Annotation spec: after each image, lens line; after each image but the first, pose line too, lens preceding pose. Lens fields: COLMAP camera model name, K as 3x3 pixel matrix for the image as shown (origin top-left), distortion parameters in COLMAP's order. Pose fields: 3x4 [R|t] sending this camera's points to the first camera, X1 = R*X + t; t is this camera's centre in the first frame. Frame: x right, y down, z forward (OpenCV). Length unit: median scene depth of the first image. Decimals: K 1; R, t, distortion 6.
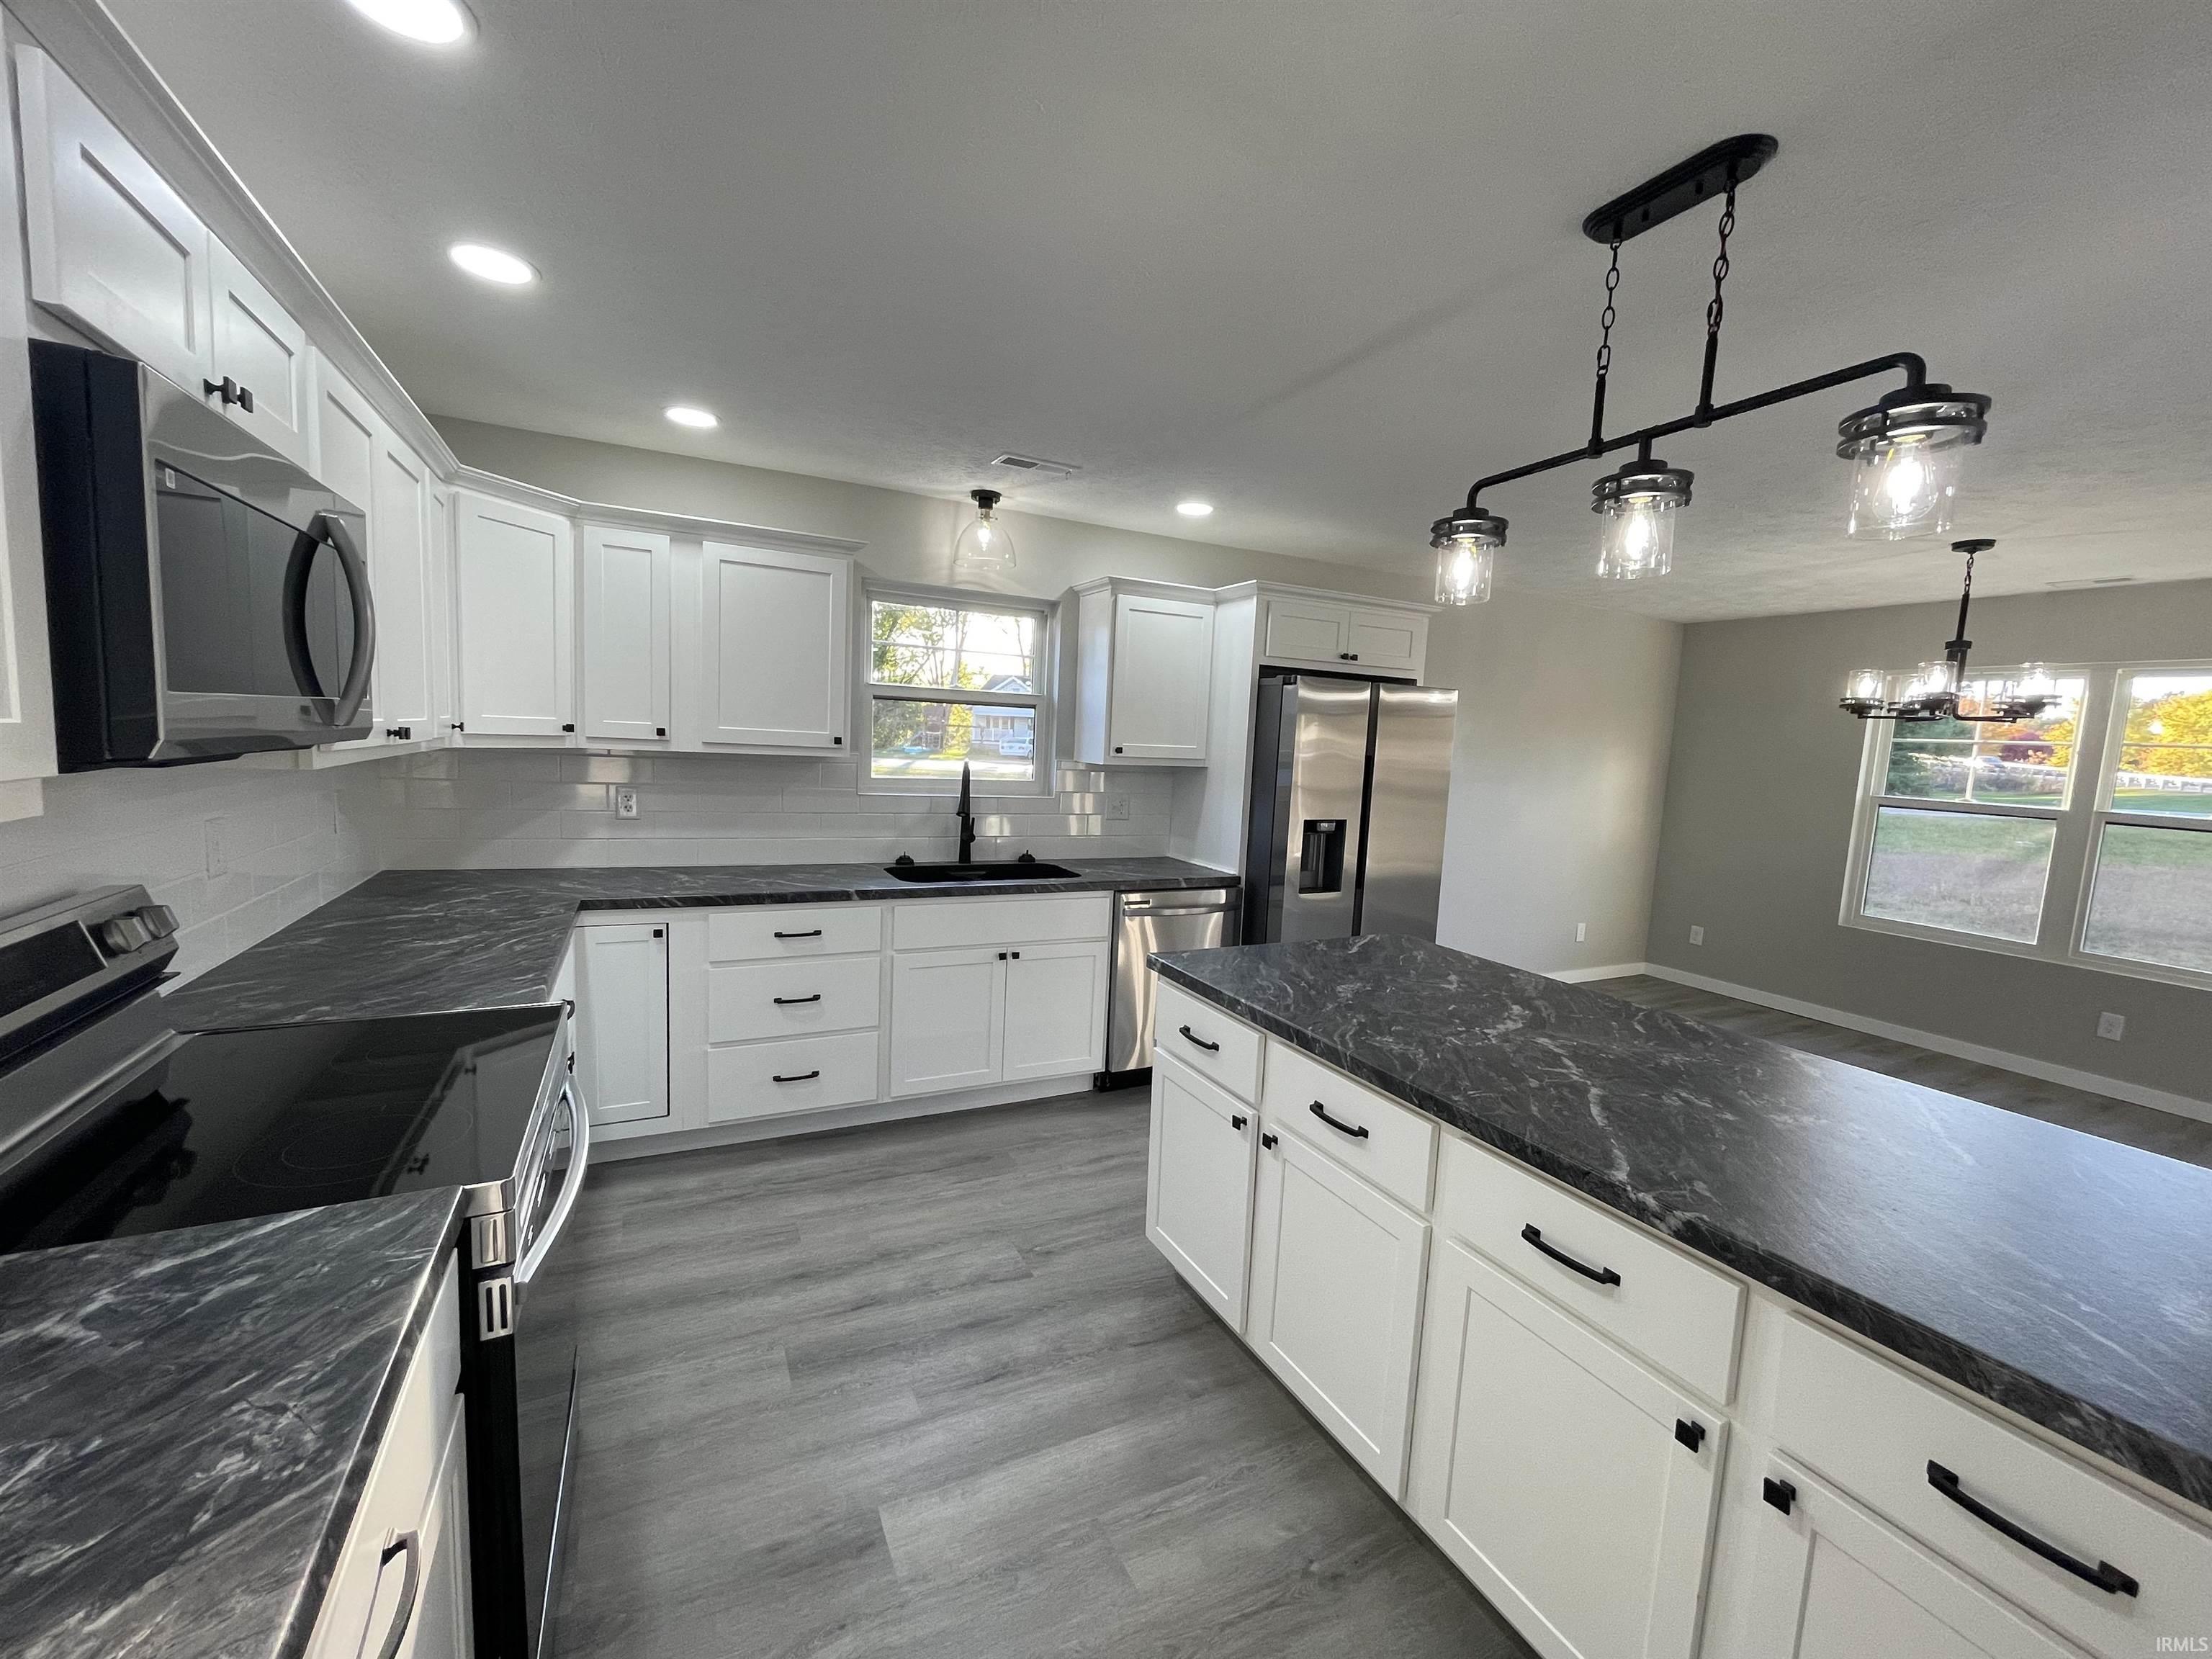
lens RADIAL K [[894.8, 0, 1109.8], [0, 894.8, 832.9], [0, 0, 1]] dist [-0.003720, -0.000183]
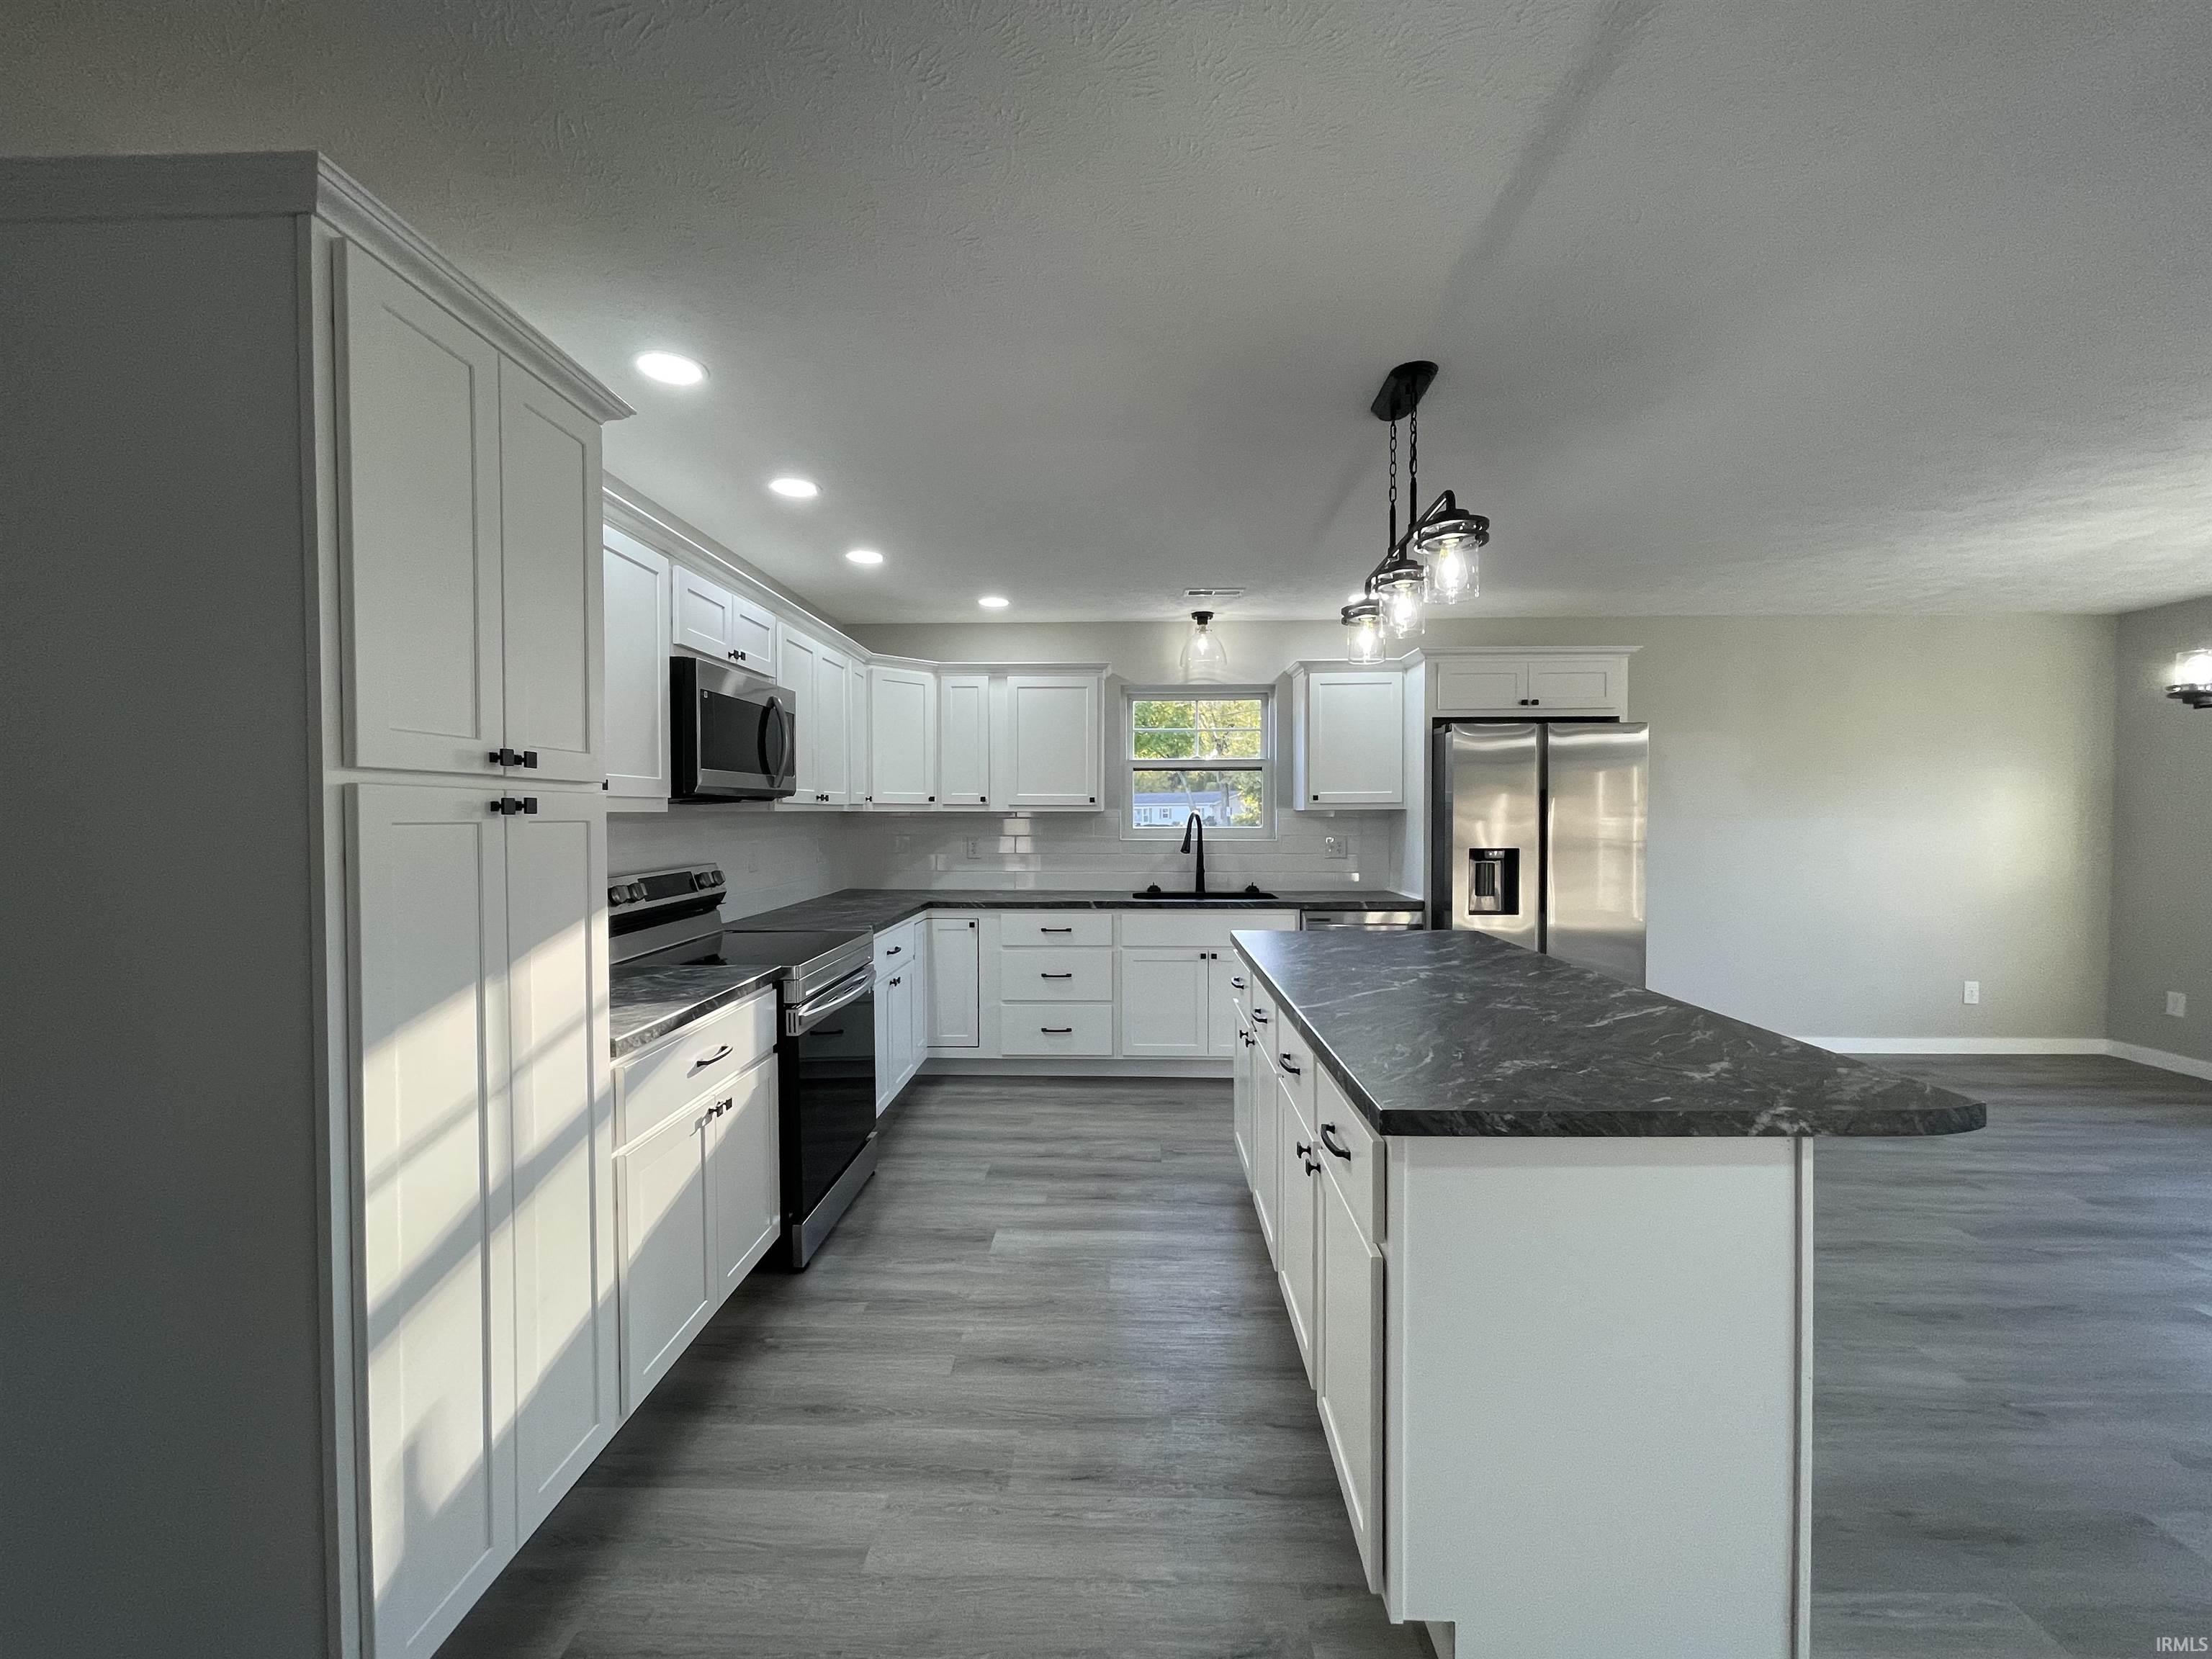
lens RADIAL K [[893.6, 0, 1106.0], [0, 893.6, 829.5], [0, 0, 1]] dist [-0.002862, -0.000482]
pose [[0.876989, -0.040785, -0.478776, 0.410730], [-0.007260, 0.995153, -0.098071, 0.087325], [0.480455, 0.089483, 0.872442, -0.242389]]
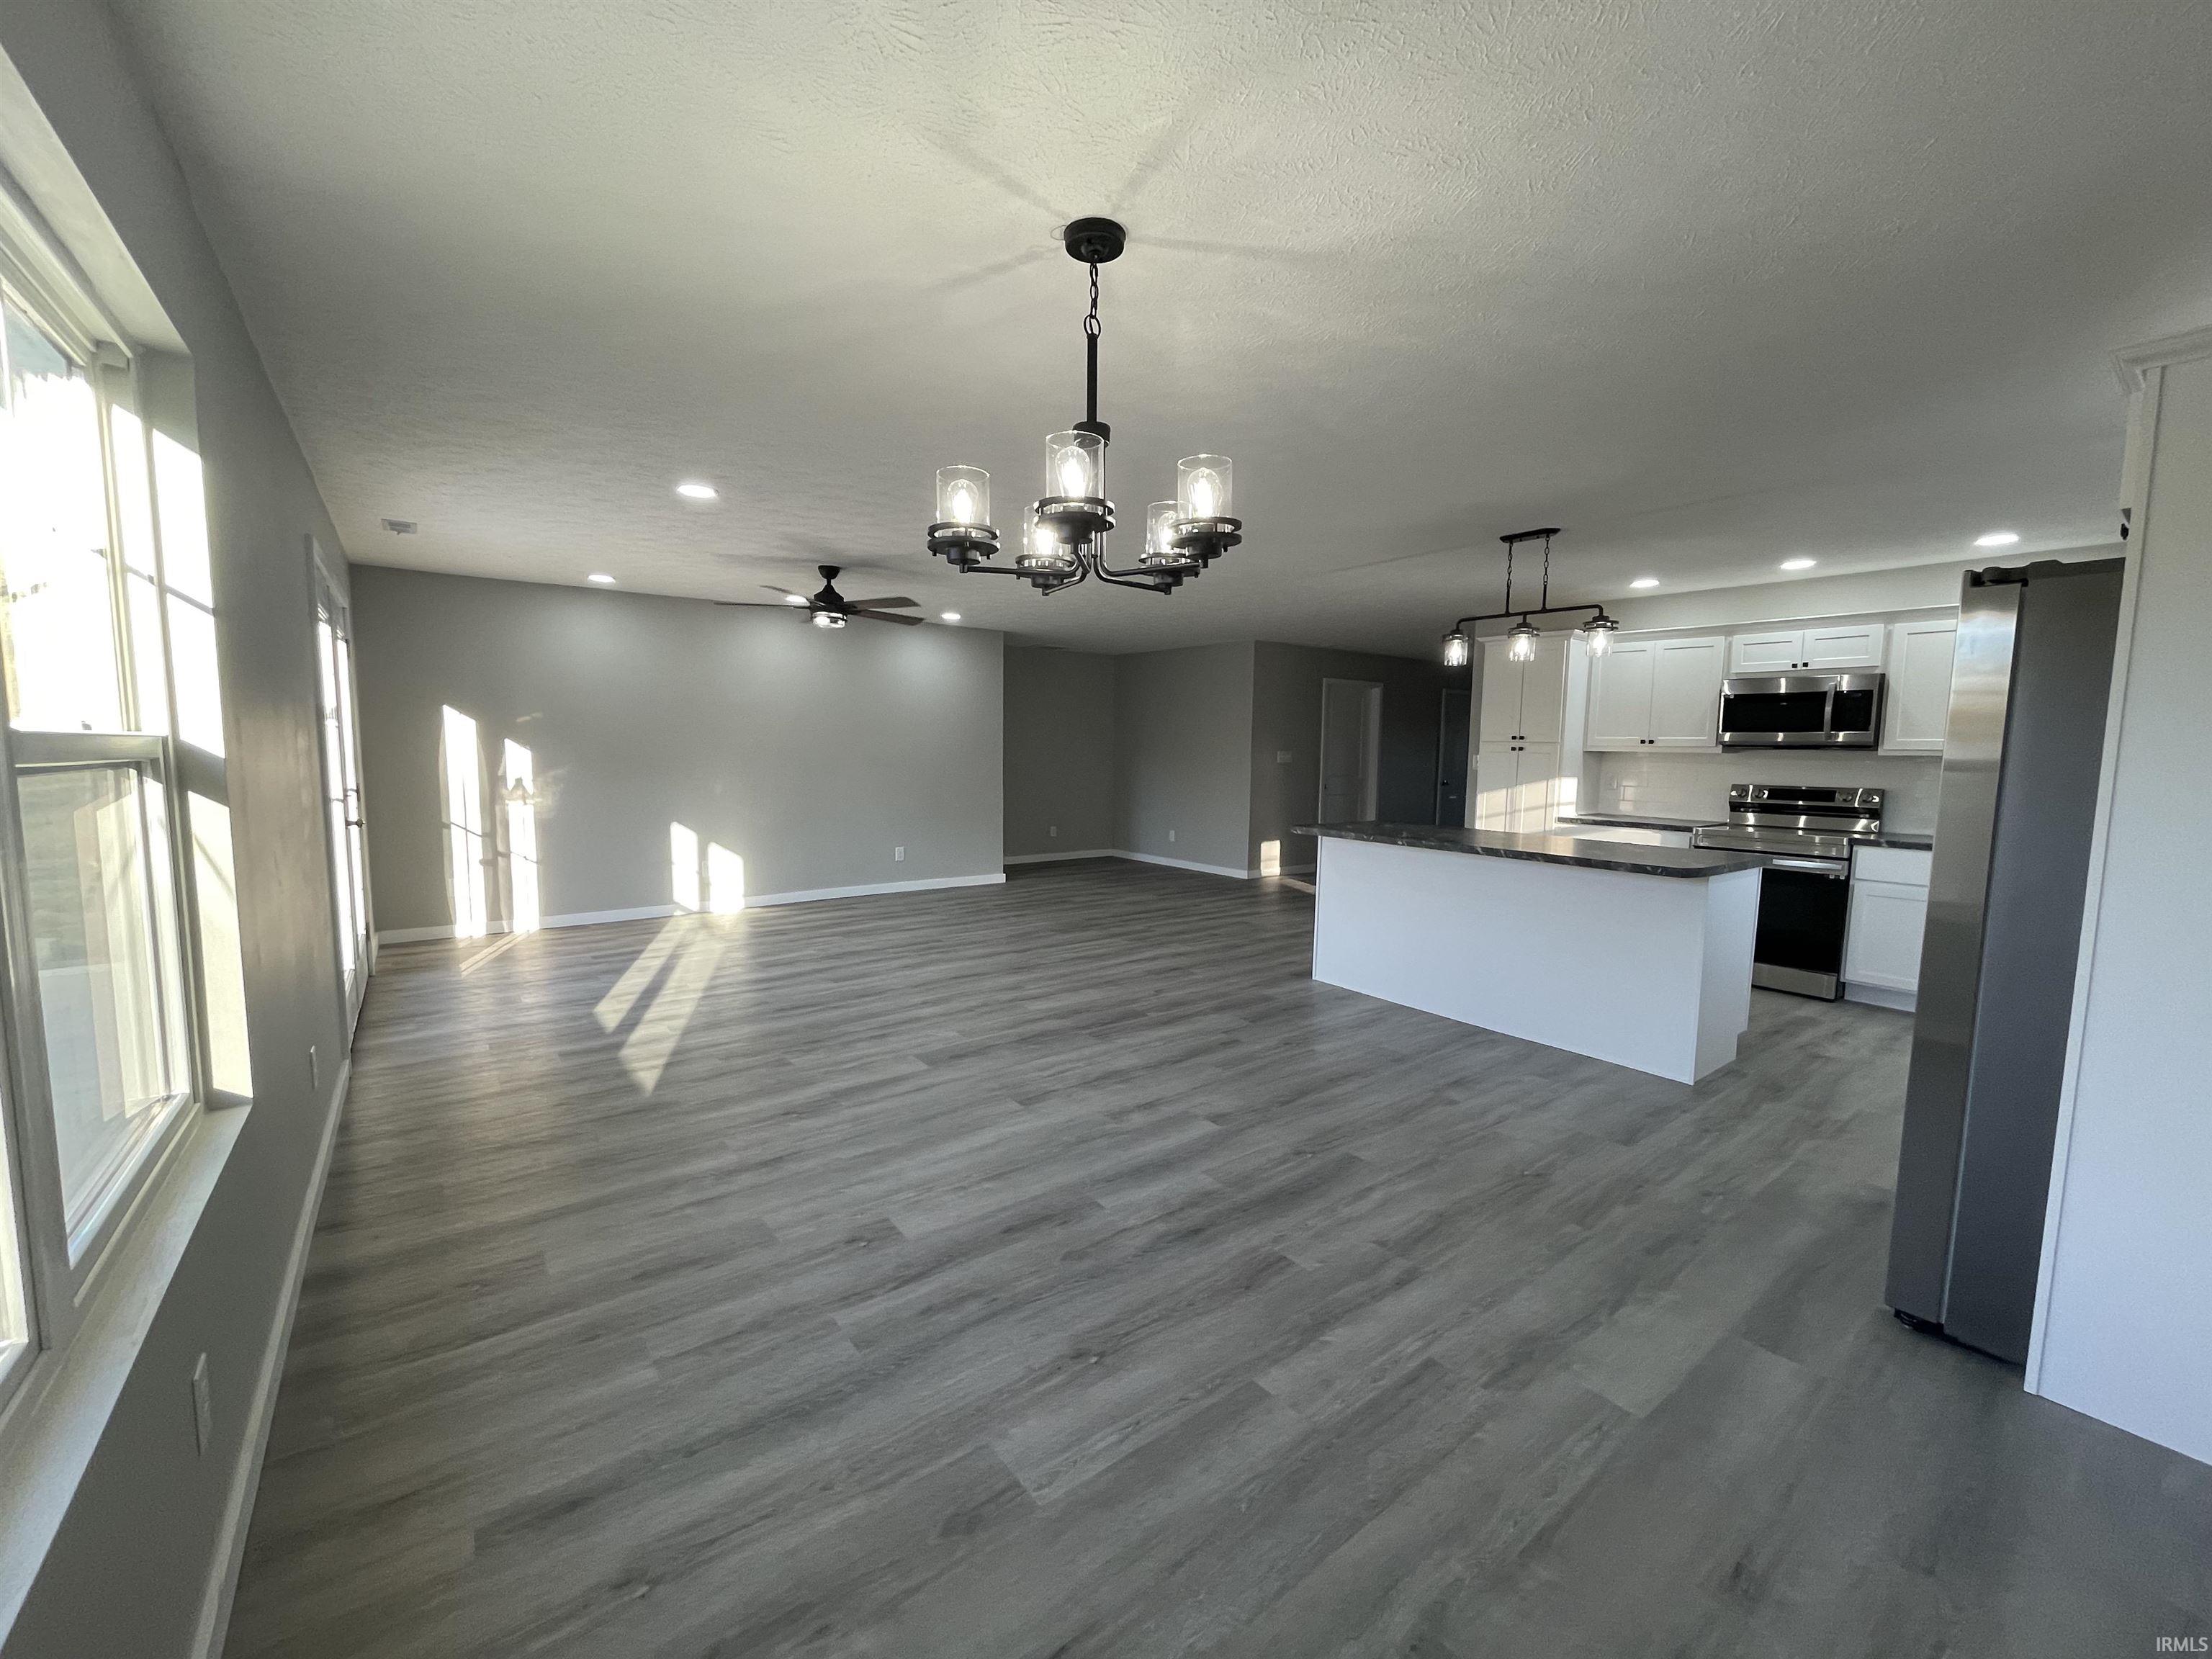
lens RADIAL K [[893.6, 0, 1106.0], [0, 893.6, 829.5], [0, 0, 1]] dist [-0.002862, -0.000482]
pose [[-0.981783, -0.050095, -0.183284, 1.175949], [-0.085600, 0.977796, 0.191277, -0.092435], [0.169633, 0.203482, -0.964272, 1.790681]]
